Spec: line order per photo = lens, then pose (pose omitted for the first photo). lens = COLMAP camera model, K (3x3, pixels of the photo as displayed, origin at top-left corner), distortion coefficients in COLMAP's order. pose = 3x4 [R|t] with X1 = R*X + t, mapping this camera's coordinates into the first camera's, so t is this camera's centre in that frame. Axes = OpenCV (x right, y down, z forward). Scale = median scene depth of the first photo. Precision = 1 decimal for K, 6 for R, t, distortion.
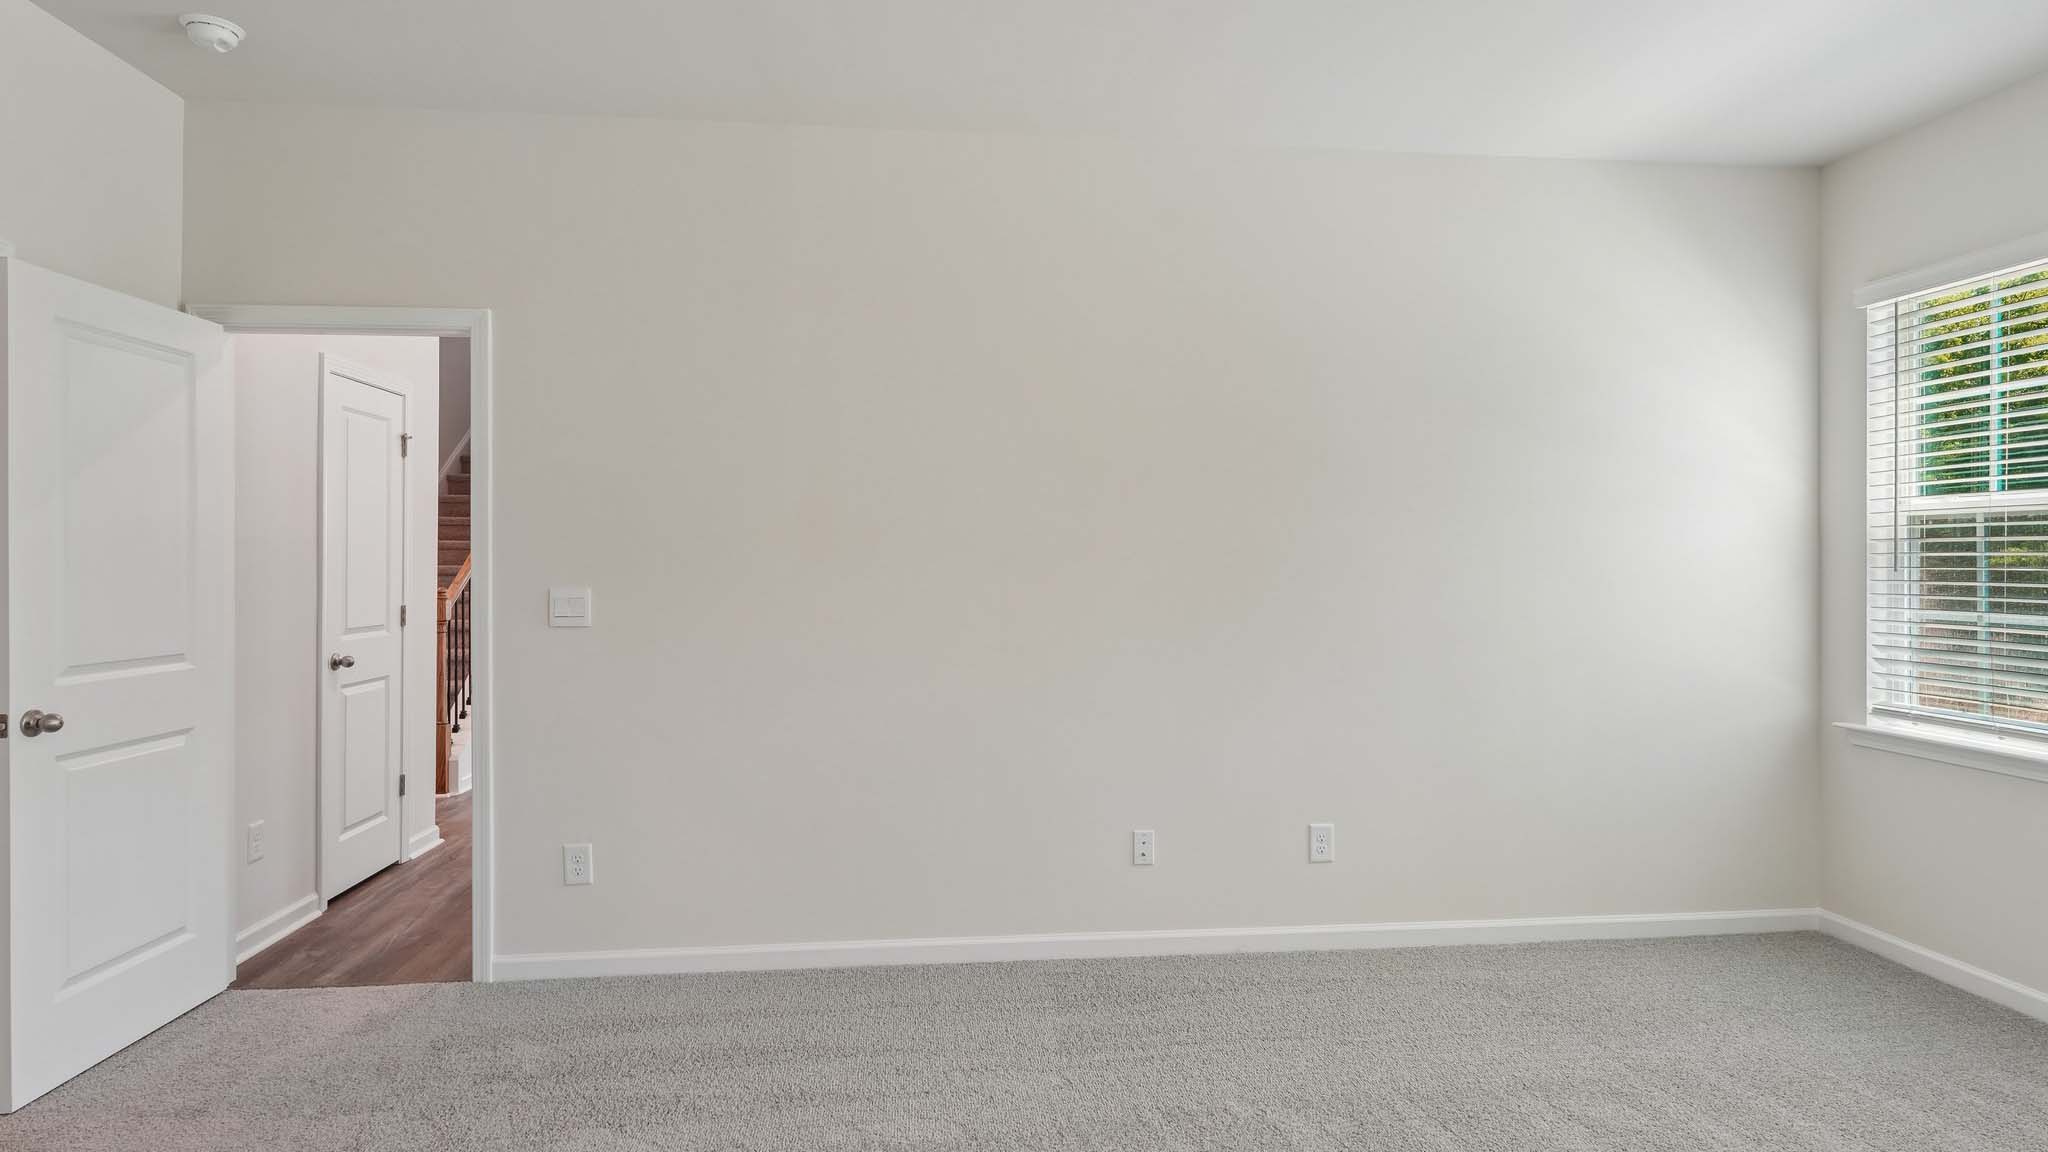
lens RADIAL K [[1093.9, 0, 1029.4], [0, 1093.9, 561.1], [0, 0, 1]] dist [0.002805, 0.000162]
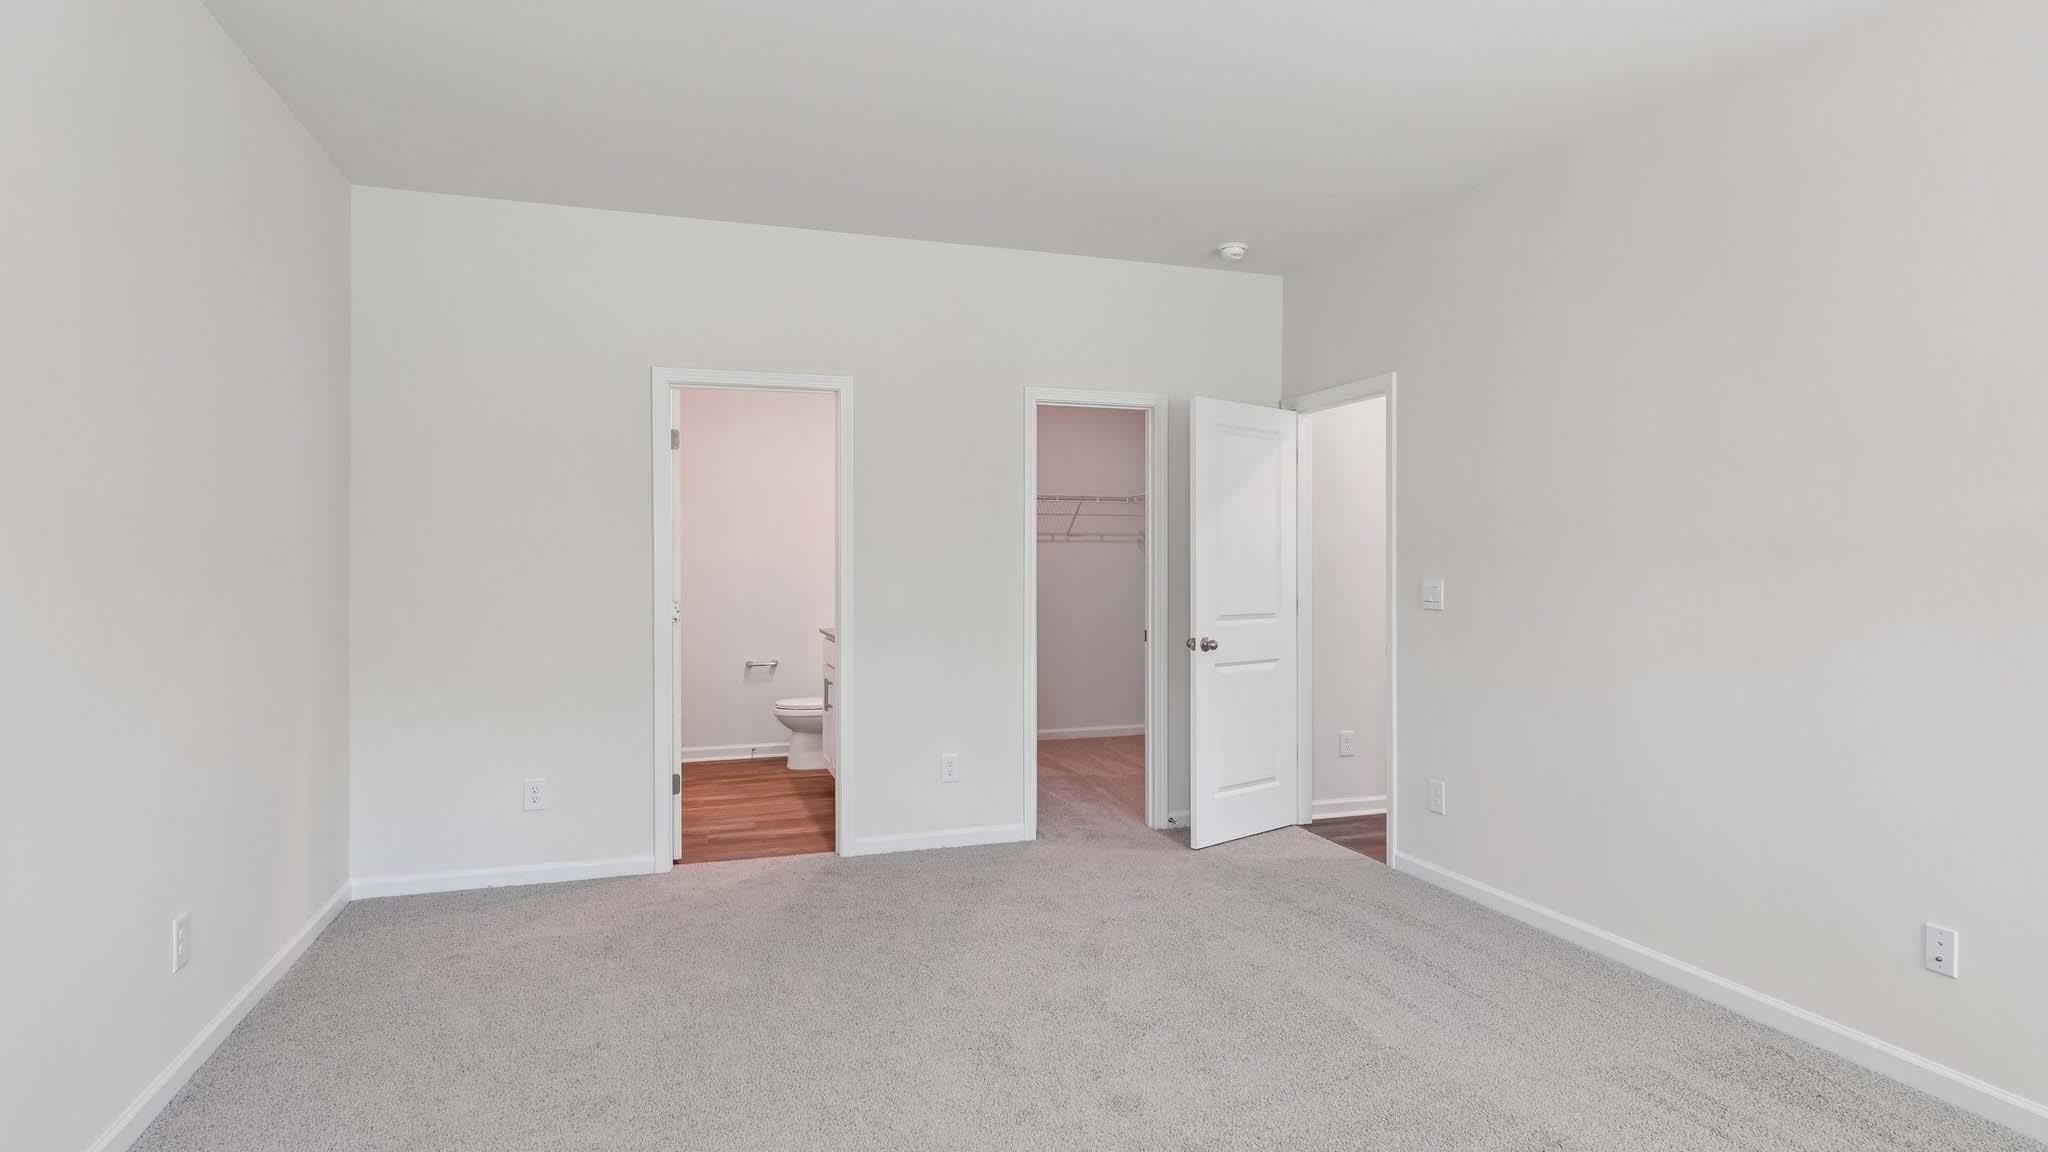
lens RADIAL K [[1093.9, 0, 1029.1], [0, 1093.9, 565.7], [0, 0, 1]] dist [0.002805, 0.000162]
pose [[0.216848, 0.007404, -0.976177, 0.756428], [-0.002488, 0.999972, 0.007032, 0.001323], [0.976202, 0.000903, 0.216860, 0.273022]]
